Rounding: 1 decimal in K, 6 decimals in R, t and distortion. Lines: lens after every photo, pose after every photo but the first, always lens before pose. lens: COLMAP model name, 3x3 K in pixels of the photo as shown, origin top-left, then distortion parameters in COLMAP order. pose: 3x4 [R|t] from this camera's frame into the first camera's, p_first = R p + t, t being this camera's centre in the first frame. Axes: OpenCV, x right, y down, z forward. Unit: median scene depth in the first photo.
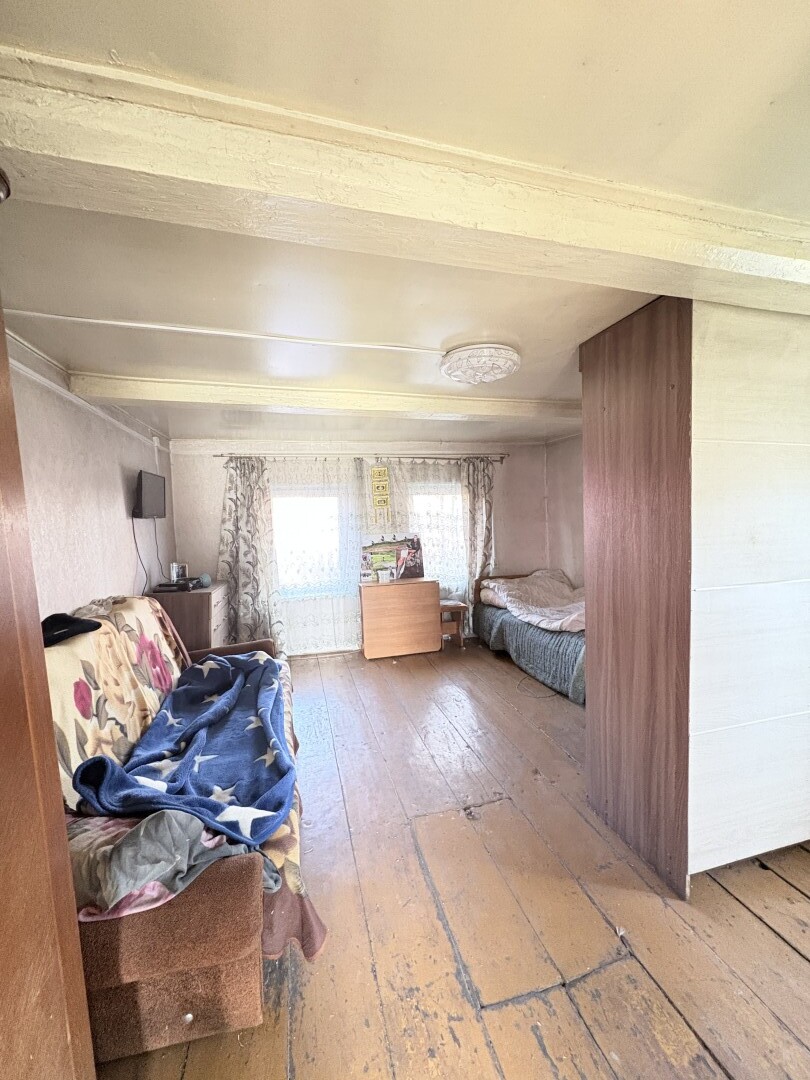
lens RADIAL K [[433.1, 0, 403.6], [0, 433.1, 542.9], [0, 0, 1]] dist [-0.000546, 0.000183]
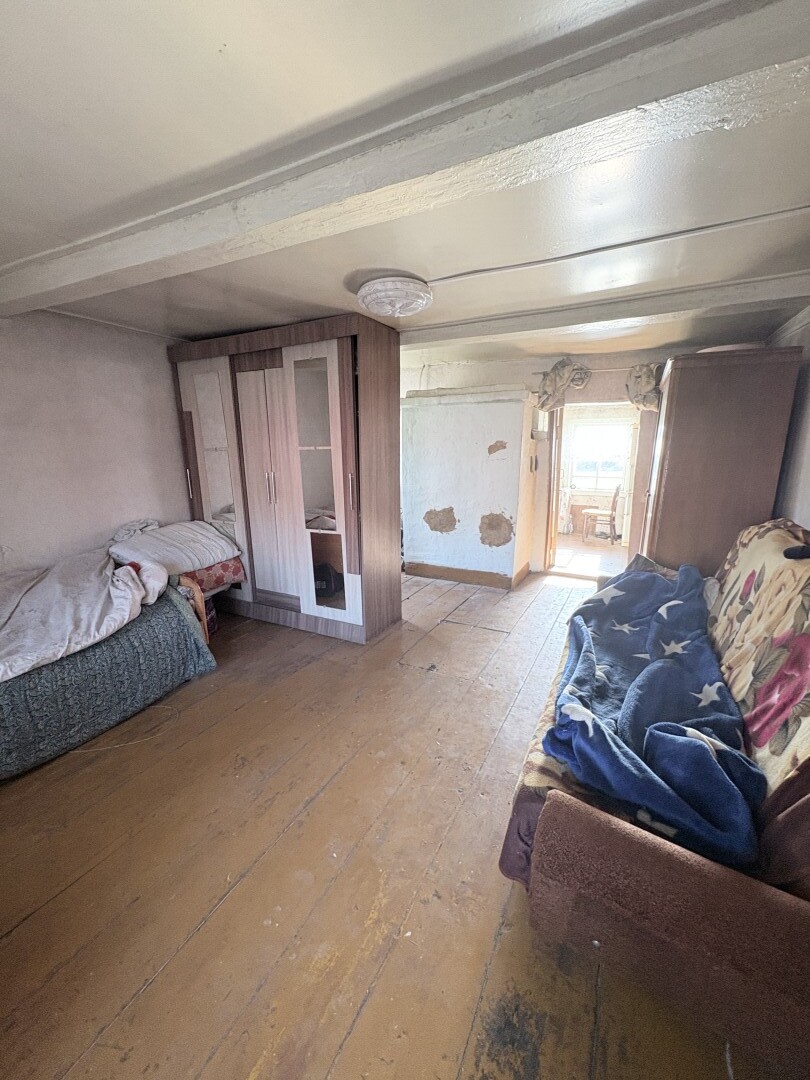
lens RADIAL K [[433.1, 0, 405.7], [0, 433.1, 540.4], [0, 0, 1]] dist [-0.000546, 0.000183]
pose [[-0.715886, -0.126852, 0.686597, -0.386922], [0.082206, 0.961205, 0.263300, -0.064666], [-0.693361, 0.244935, -0.677686, 1.099419]]
